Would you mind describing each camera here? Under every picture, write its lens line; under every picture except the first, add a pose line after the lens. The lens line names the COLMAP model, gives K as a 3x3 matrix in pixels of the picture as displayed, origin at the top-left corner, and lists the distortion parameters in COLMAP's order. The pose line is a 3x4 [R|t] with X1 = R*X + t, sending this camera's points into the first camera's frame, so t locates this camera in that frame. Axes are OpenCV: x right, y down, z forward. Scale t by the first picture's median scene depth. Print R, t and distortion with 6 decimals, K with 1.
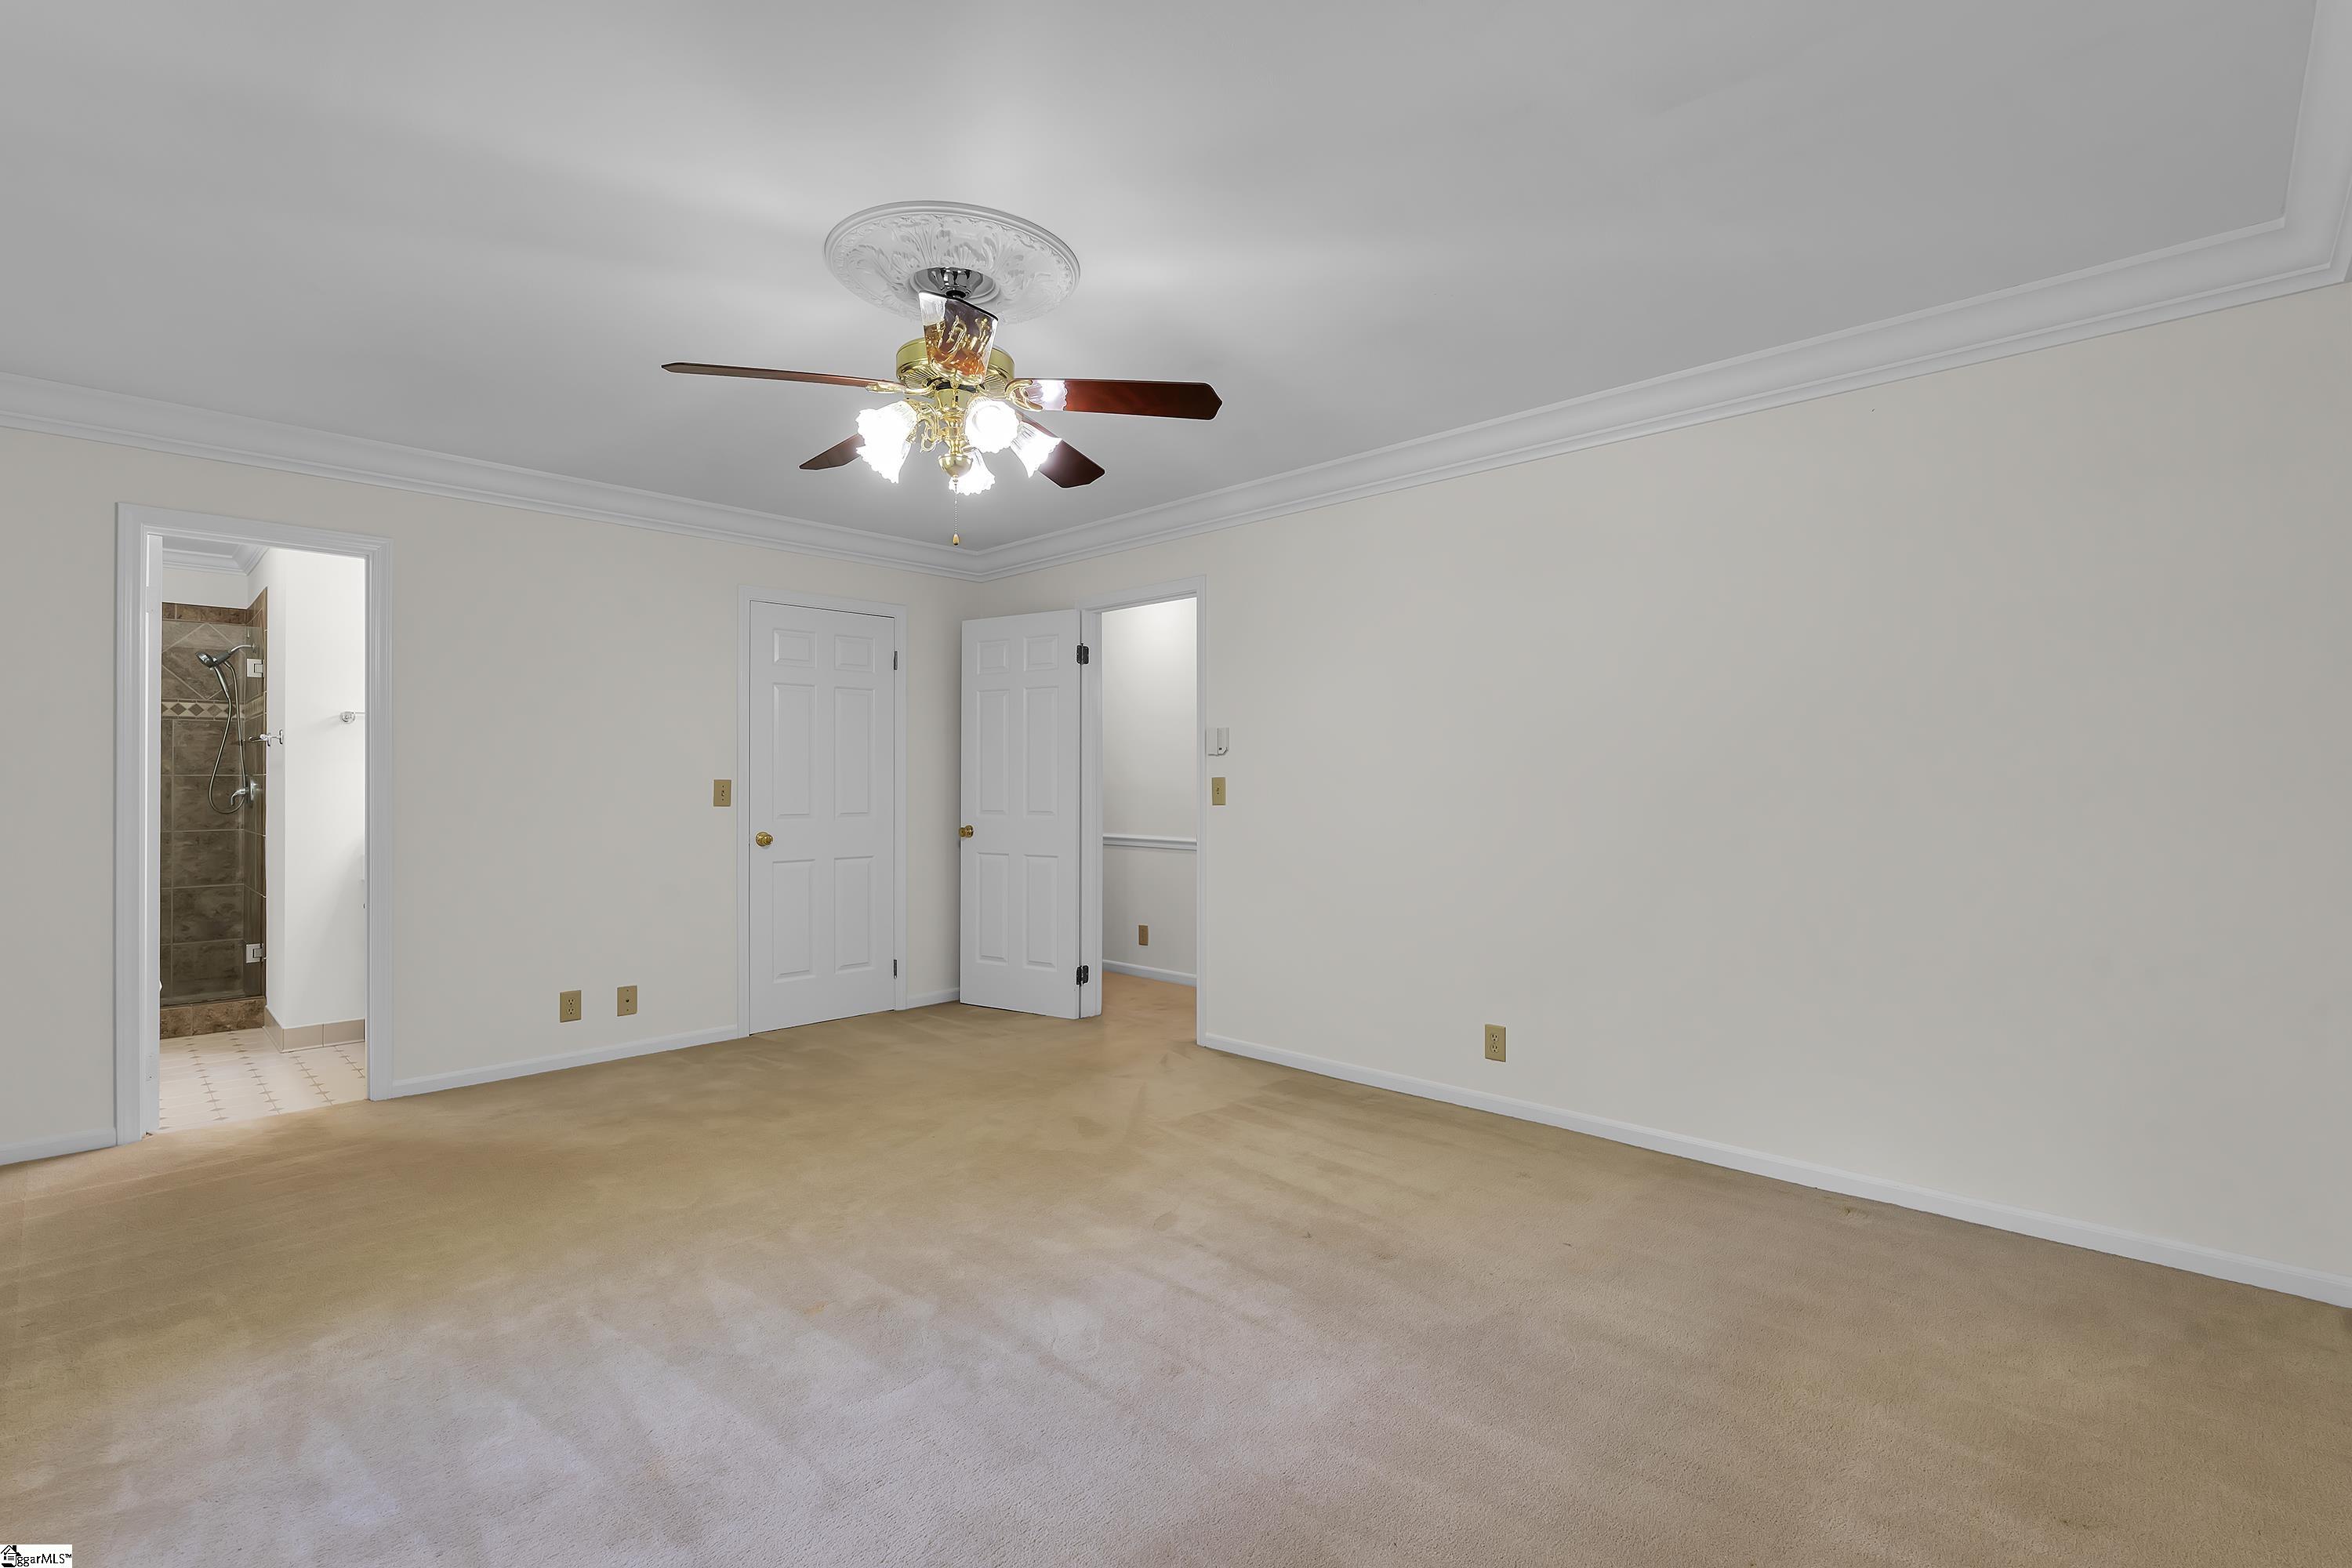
lens RADIAL K [[1034.2, 0, 1163.5], [0, 1034.2, 779.0], [0, 0, 1]] dist [-0.003086, -0.000126]
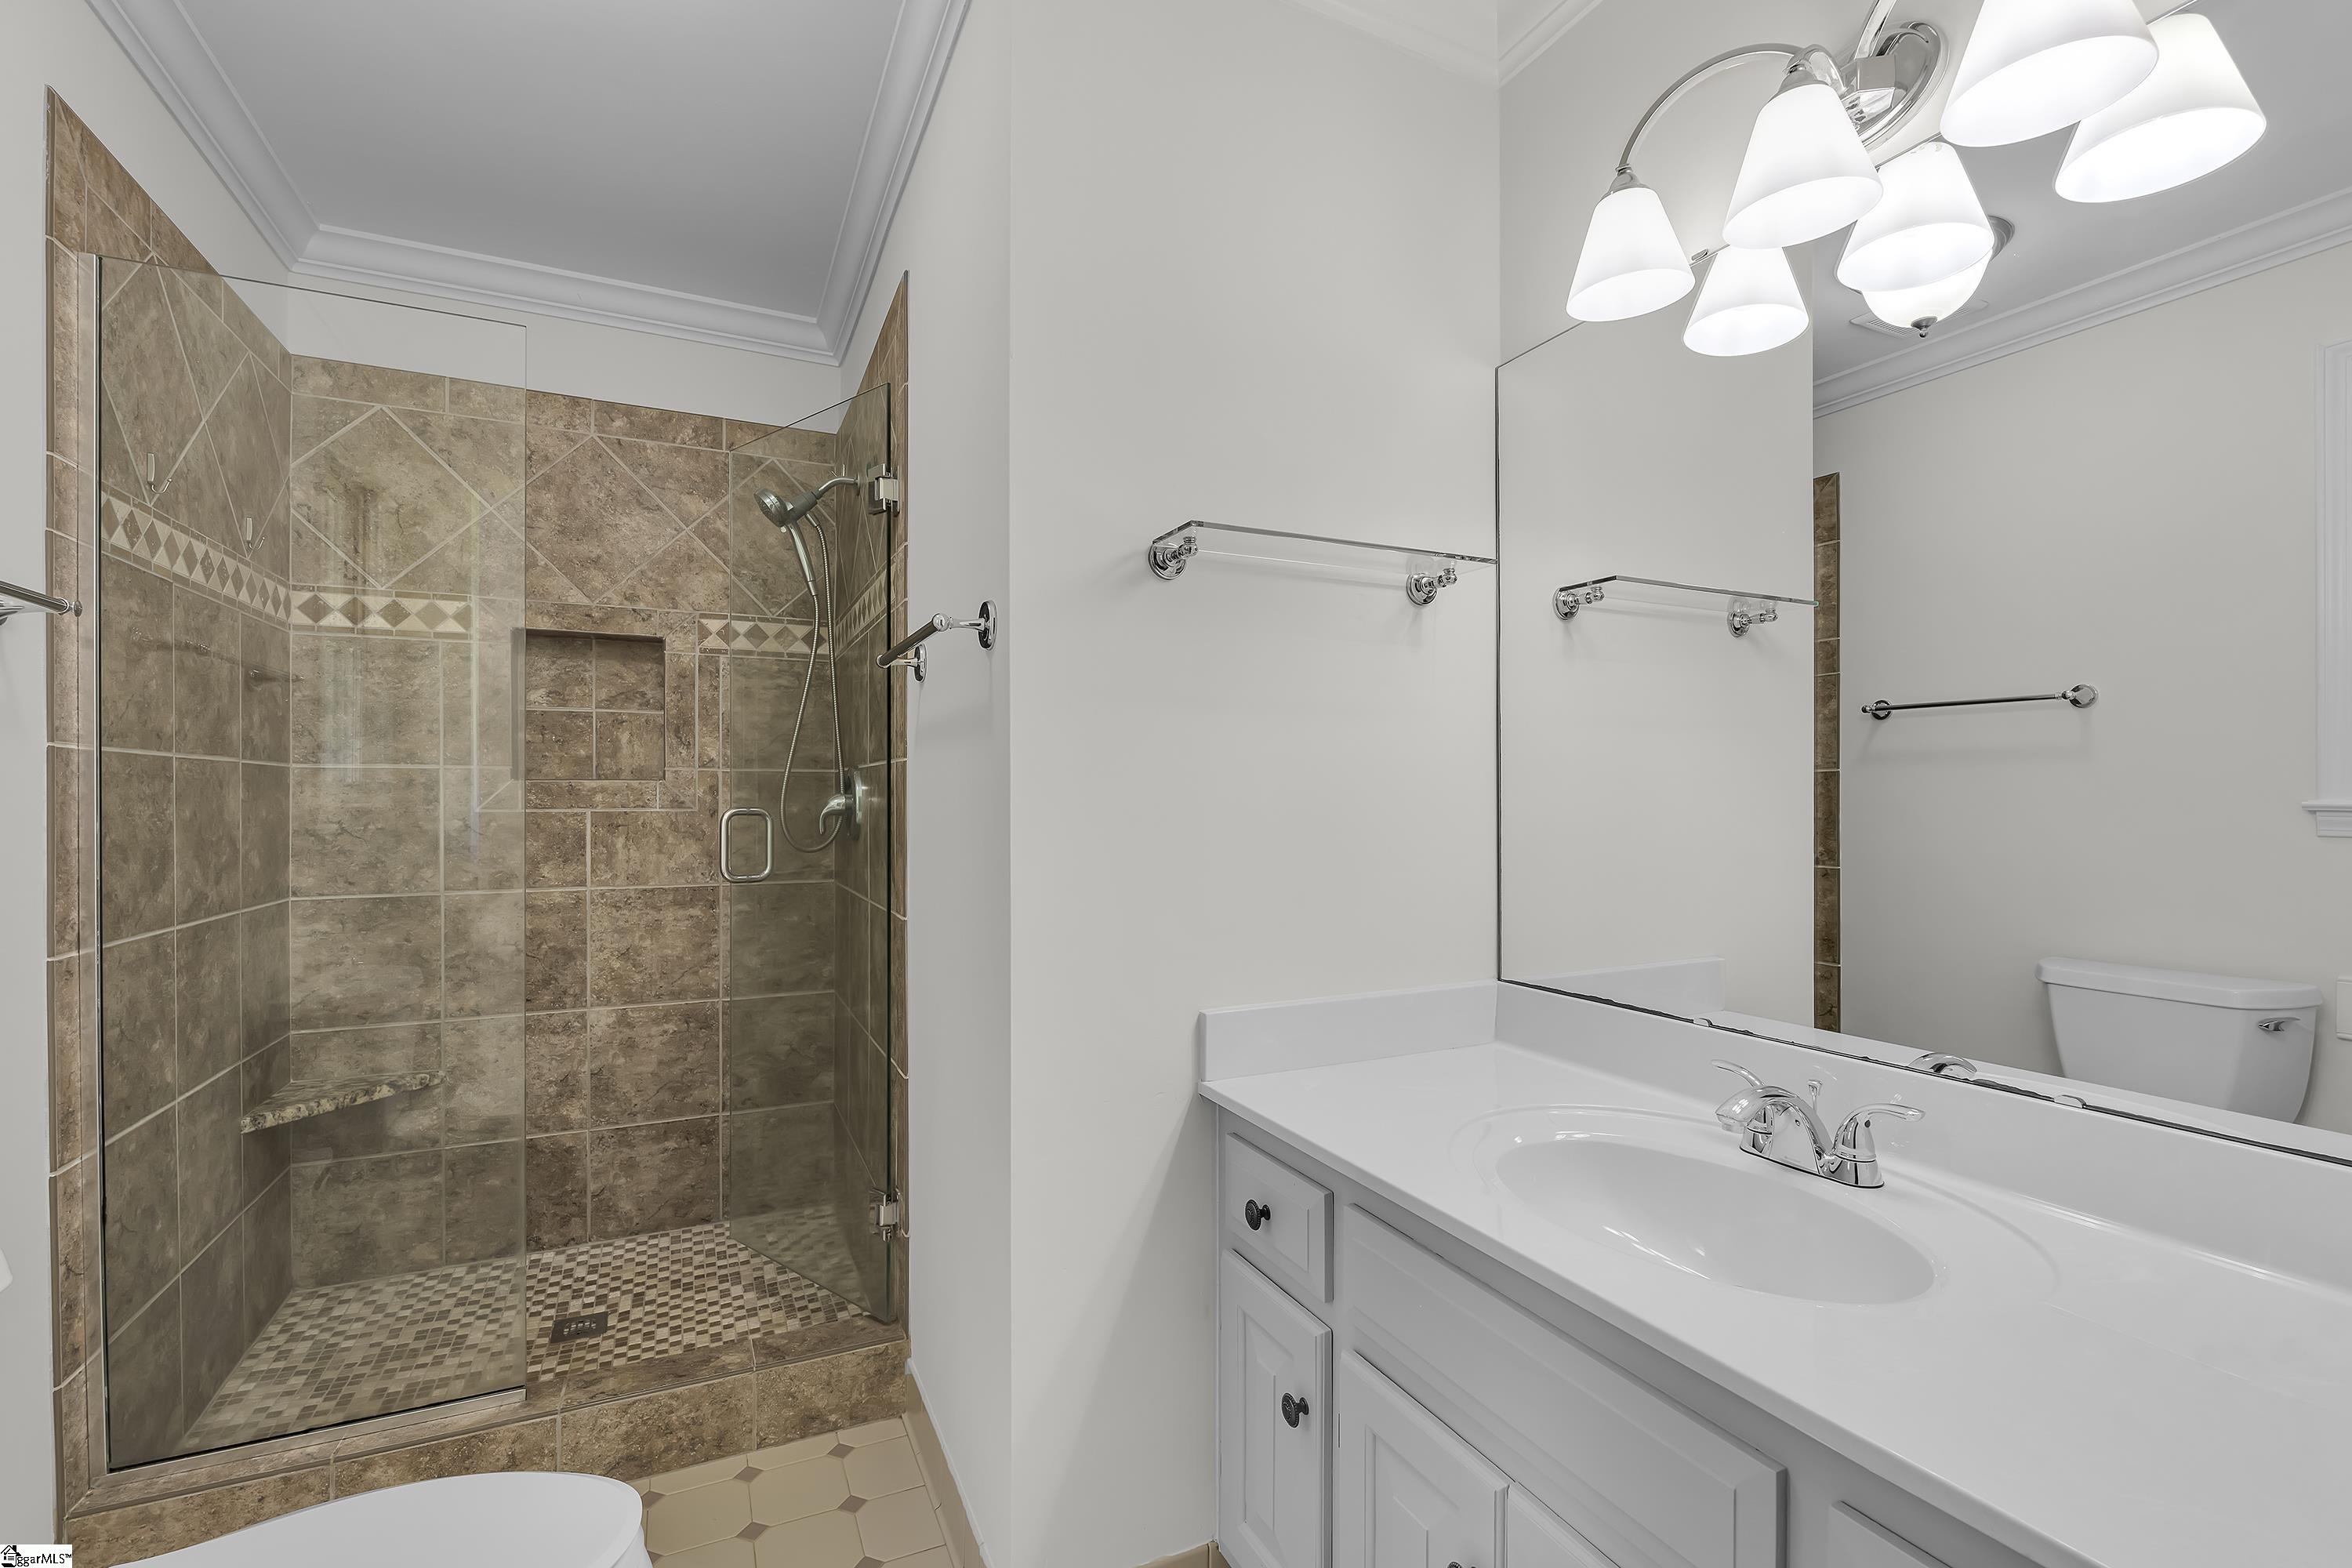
lens RADIAL K [[1010.0, 0, 1180.6], [0, 1010.0, 793.7], [0, 0, 1]] dist [-0.002274, -0.000407]
pose [[0.939432, -0.003430, -0.342718, -0.598841], [0.004920, 0.999982, 0.003481, 0.006856], [0.342700, -0.004956, 0.939432, 0.633149]]
